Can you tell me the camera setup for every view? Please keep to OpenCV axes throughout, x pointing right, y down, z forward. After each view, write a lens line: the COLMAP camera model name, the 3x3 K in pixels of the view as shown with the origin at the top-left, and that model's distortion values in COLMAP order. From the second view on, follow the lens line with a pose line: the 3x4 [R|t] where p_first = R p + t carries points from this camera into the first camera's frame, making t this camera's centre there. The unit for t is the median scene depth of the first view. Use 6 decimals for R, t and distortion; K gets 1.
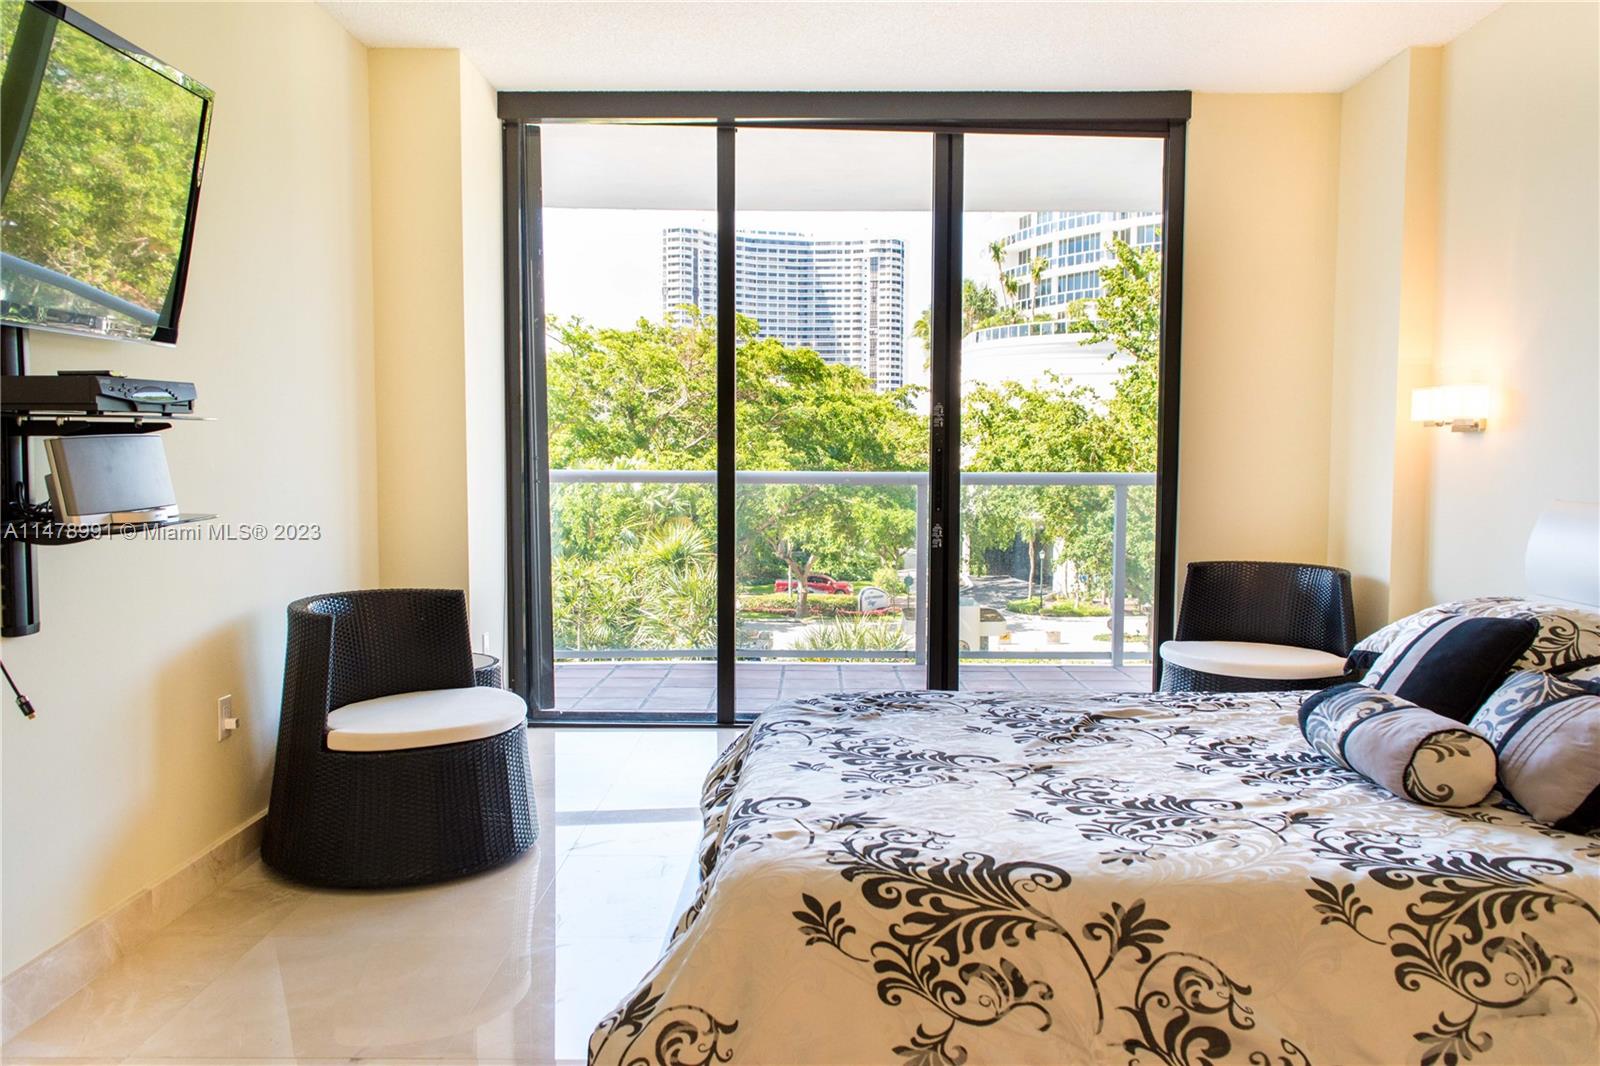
lens RADIAL K [[1247.9, 0, 806.6], [0, 1247.9, 533.0], [0, 0, 1]] dist [0.026917, -0.008621]
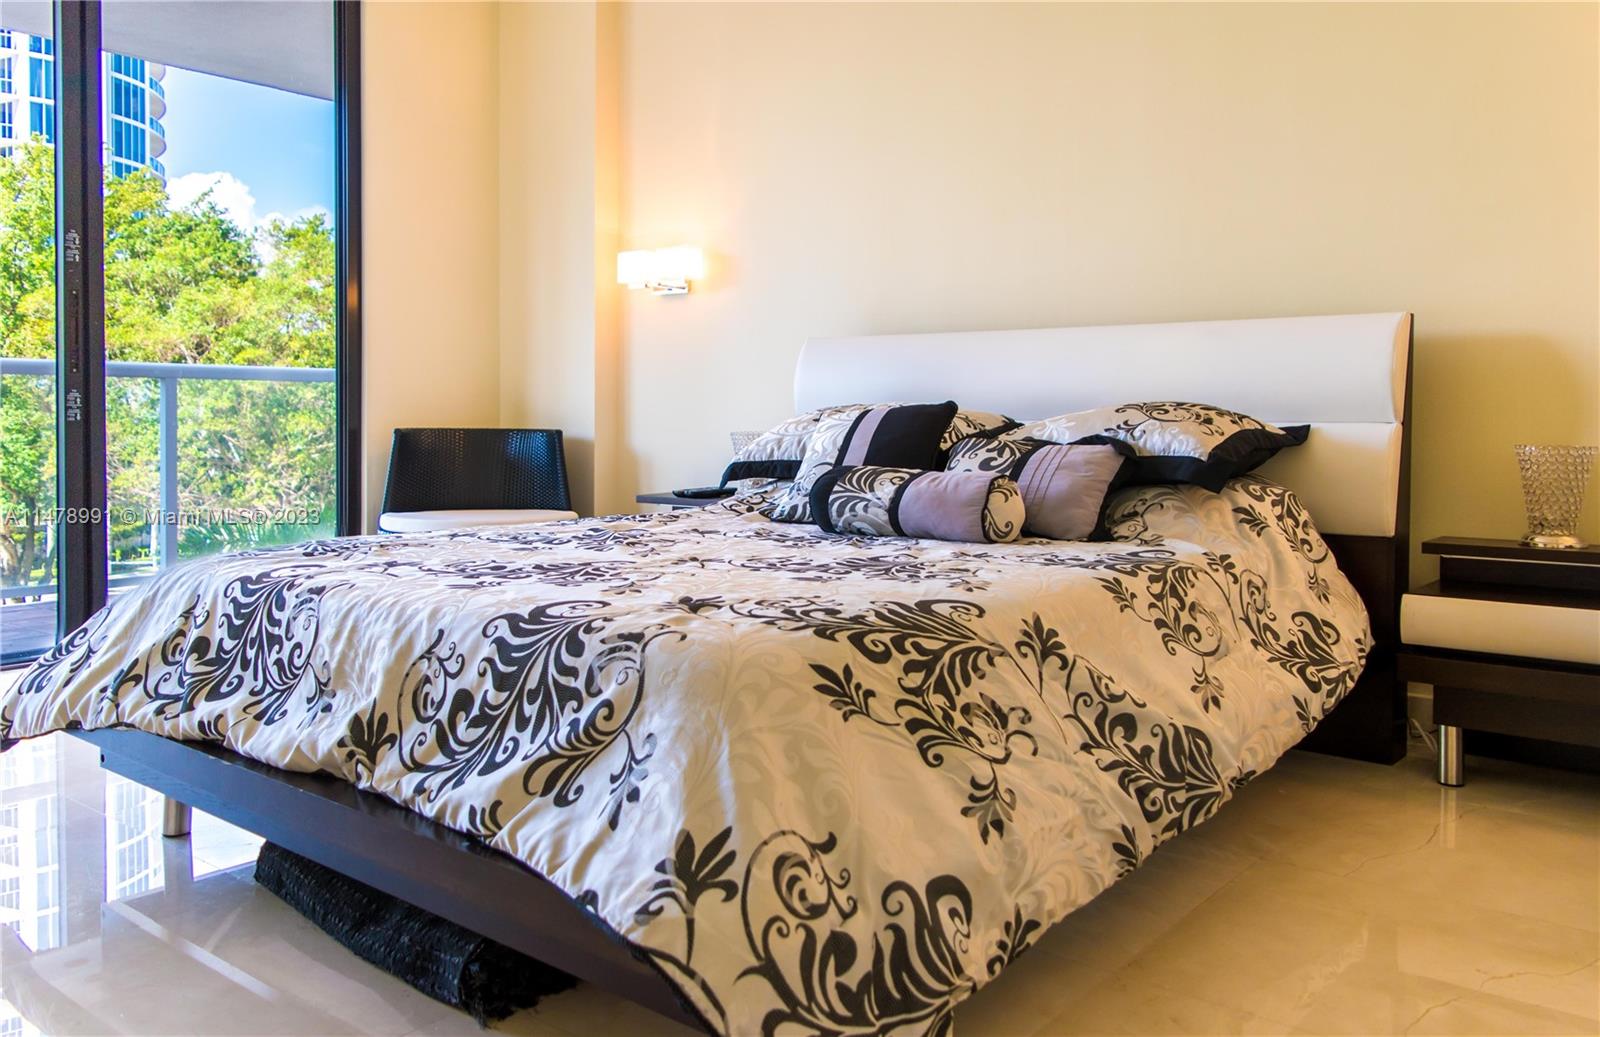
lens RADIAL K [[1237.5, 0, 798.4], [0, 1237.5, 522.1], [0, 0, 1]] dist [0.035448, 0.000093]
pose [[0.631567, -0.068628, 0.772278, -0.584205], [0.052521, 0.997574, 0.045697, 0.172171], [-0.773540, 0.011700, 0.633639, 0.542285]]
